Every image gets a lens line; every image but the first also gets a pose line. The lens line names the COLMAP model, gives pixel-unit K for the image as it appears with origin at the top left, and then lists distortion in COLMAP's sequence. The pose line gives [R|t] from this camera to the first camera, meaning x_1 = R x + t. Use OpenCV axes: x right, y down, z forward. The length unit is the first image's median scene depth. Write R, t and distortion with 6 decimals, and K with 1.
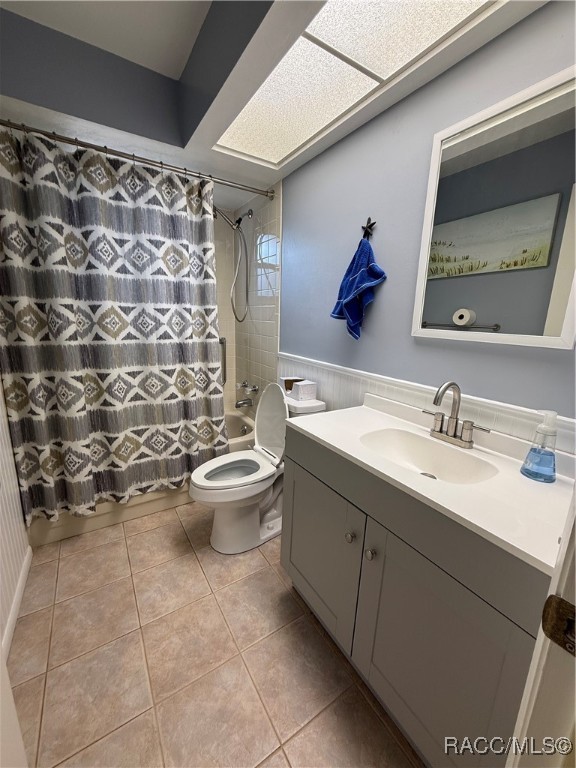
lens RADIAL K [[306.7, 0, 288.0], [0, 306.7, 384.0], [0, 0, 1]] dist [-0.001832, -0.000090]
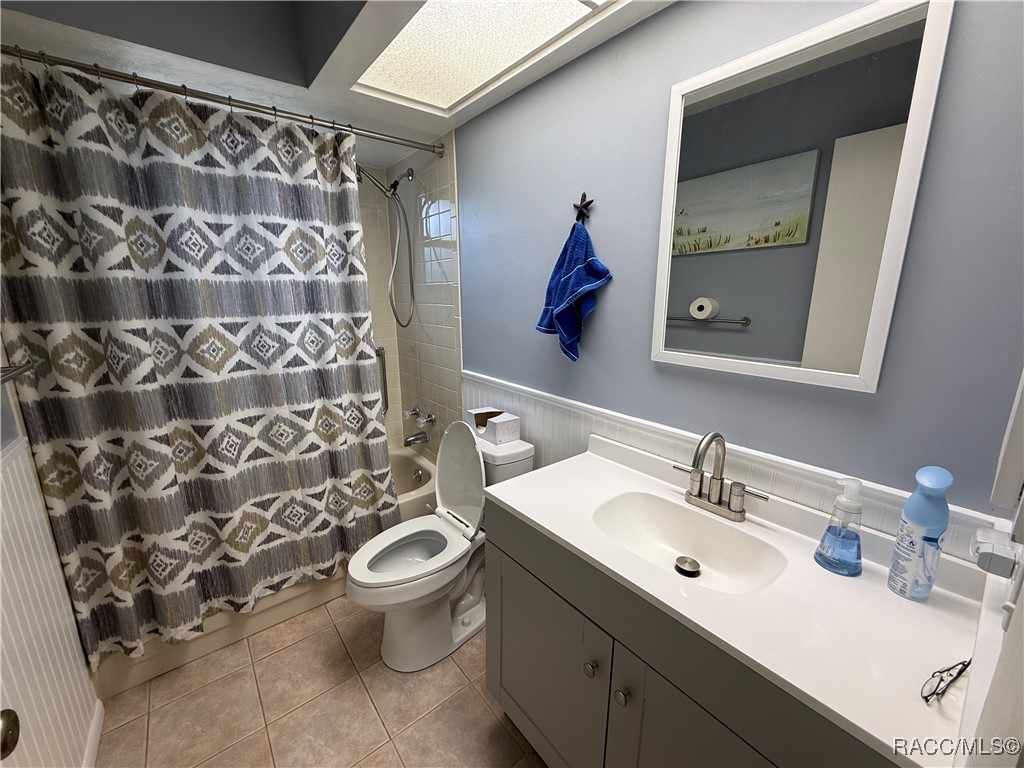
lens RADIAL K [[409.0, 0, 508.8], [0, 409.0, 383.9], [0, 0, 1]] dist [-0.001832, -0.000090]
pose [[0.993753, -0.056351, 0.096329, -0.021318], [0.055591, 0.998398, 0.010554, -0.096804], [-0.096770, -0.005133, 0.995294, 0.052395]]
